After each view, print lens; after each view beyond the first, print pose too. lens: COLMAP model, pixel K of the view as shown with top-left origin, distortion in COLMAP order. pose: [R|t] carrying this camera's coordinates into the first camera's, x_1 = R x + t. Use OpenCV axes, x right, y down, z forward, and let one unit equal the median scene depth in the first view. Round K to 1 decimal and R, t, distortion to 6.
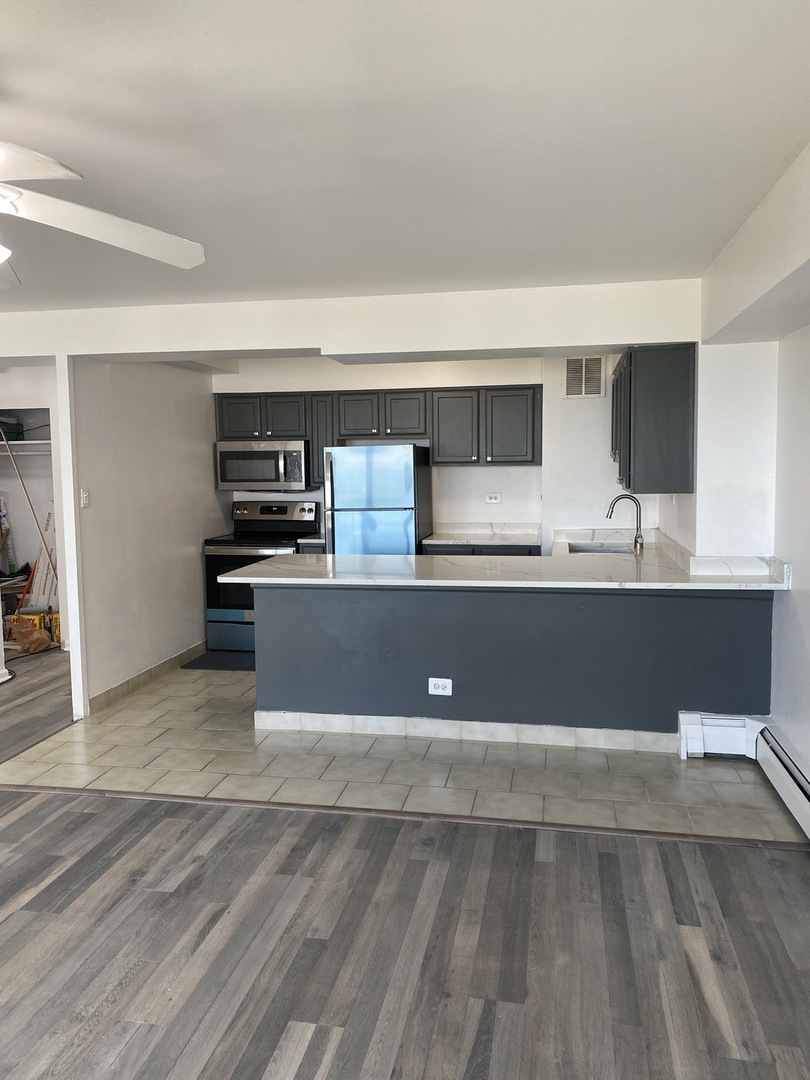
lens RADIAL K [[822.6, 0, 402.7], [0, 822.6, 540.3], [0, 0, 1]] dist [0.024013, -0.015795]
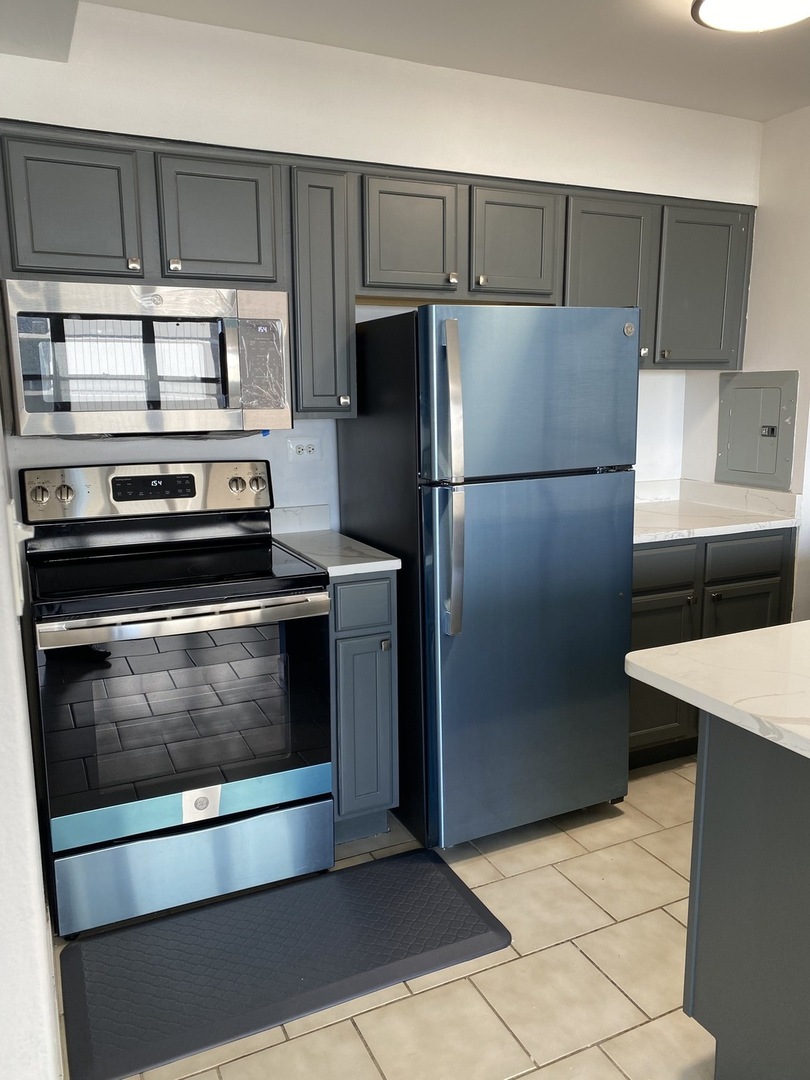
lens RADIAL K [[822.6, 0, 409.5], [0, 822.6, 535.3], [0, 0, 1]] dist [0.024013, -0.015795]
pose [[0.794640, -0.100768, 0.598659, -0.345384], [0.056735, 0.994139, 0.092028, -0.050418], [-0.604424, -0.039164, 0.795700, 0.760642]]
